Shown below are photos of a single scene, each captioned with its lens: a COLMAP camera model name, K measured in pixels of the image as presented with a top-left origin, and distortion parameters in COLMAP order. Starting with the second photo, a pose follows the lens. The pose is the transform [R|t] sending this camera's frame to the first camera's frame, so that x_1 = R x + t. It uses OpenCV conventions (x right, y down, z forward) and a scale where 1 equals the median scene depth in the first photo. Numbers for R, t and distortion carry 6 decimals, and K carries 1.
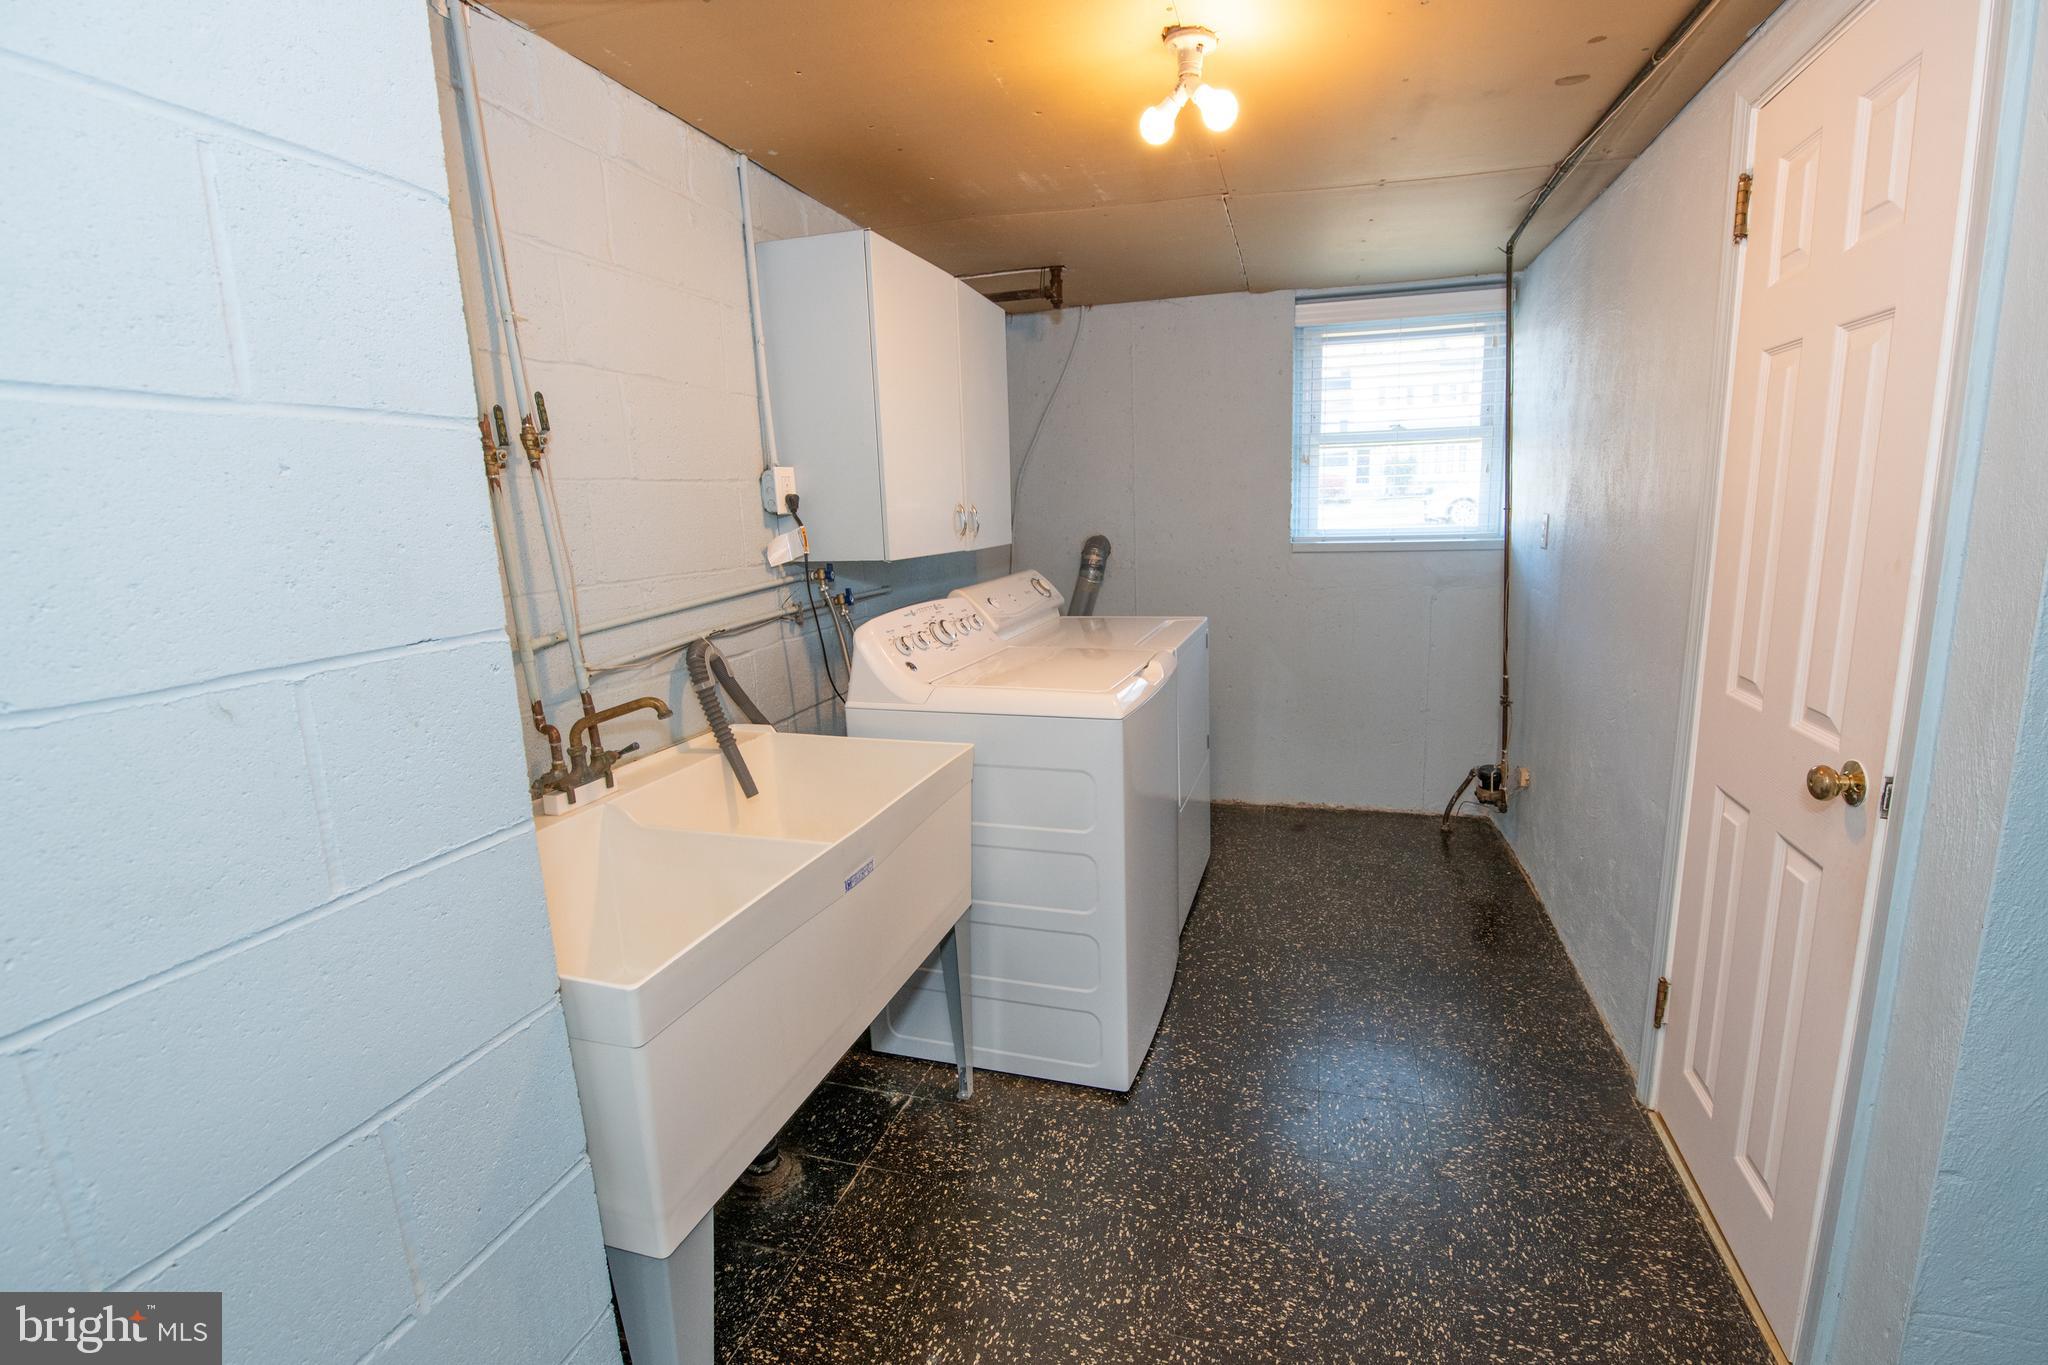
lens RADIAL K [[851.5, 0, 1089.0], [0, 851.5, 665.6], [0, 0, 1]] dist [-0.017152, -0.000427]
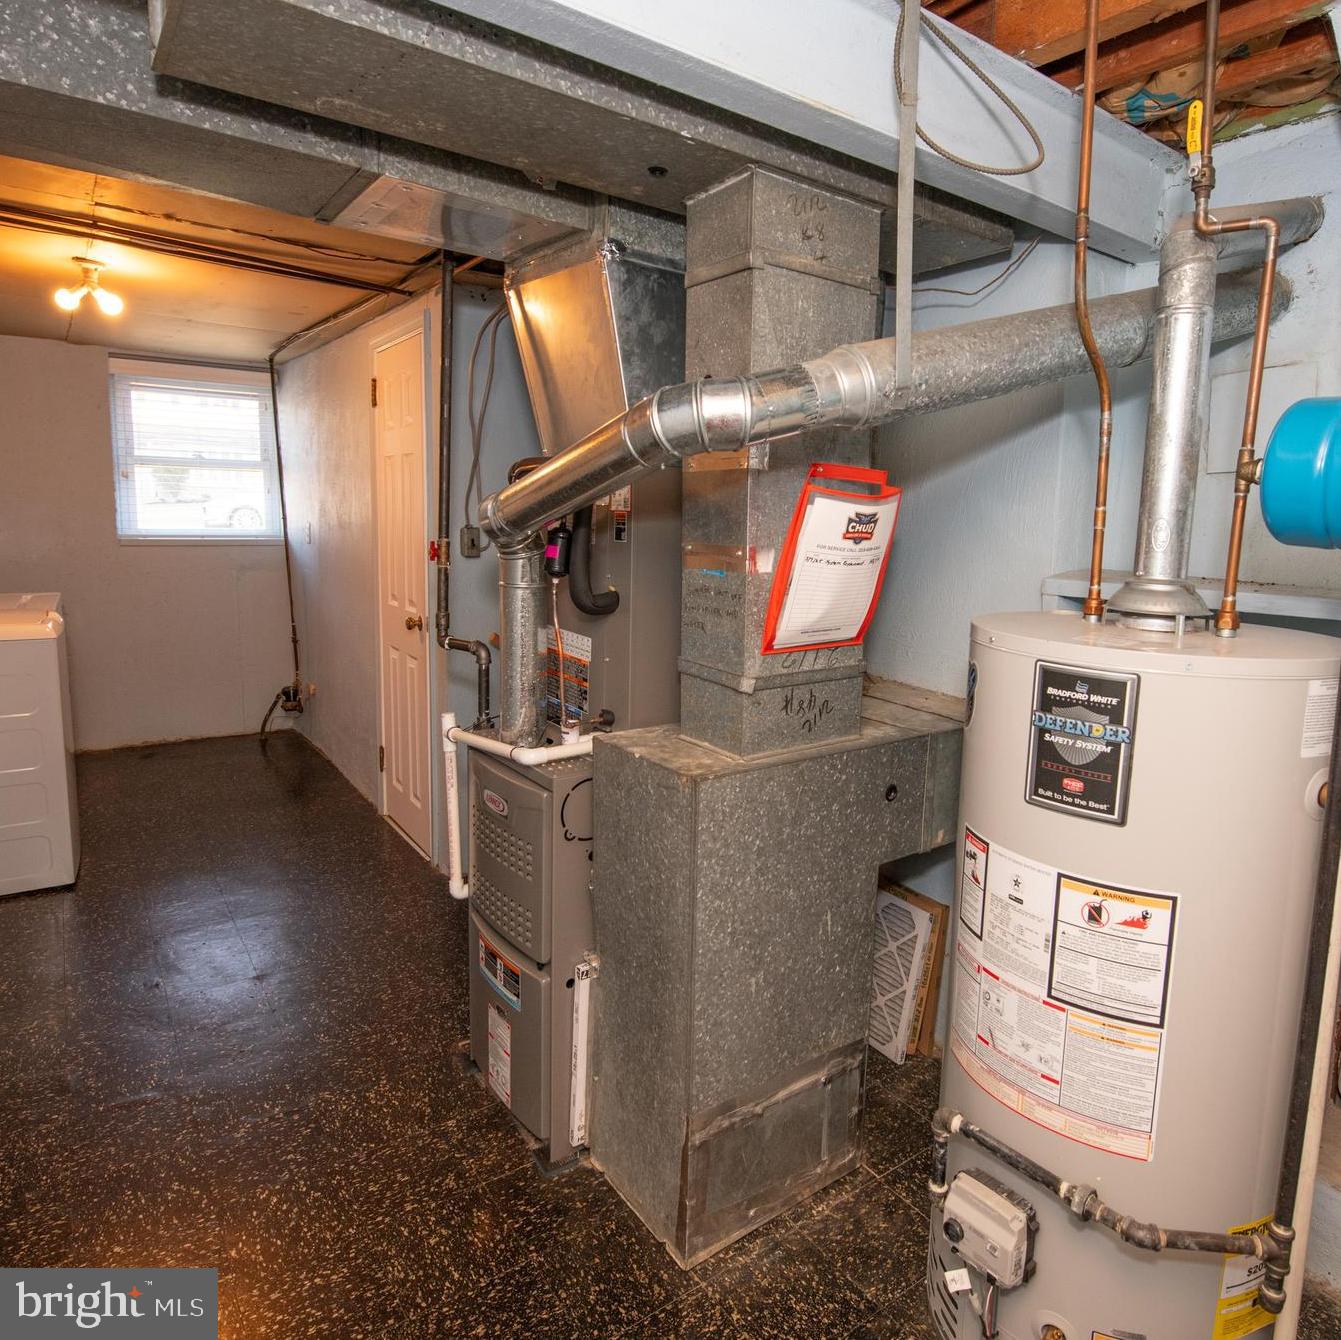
lens RADIAL K [[854.0, 0, 704.1], [0, 854.0, 619.7], [0, 0, 1]] dist [-0.006565, -0.000663]
pose [[0.618719, -0.053801, 0.783768, -0.259011], [0.104145, 0.994464, -0.013949, 0.099095], [-0.778679, 0.090256, 0.620897, -0.540111]]
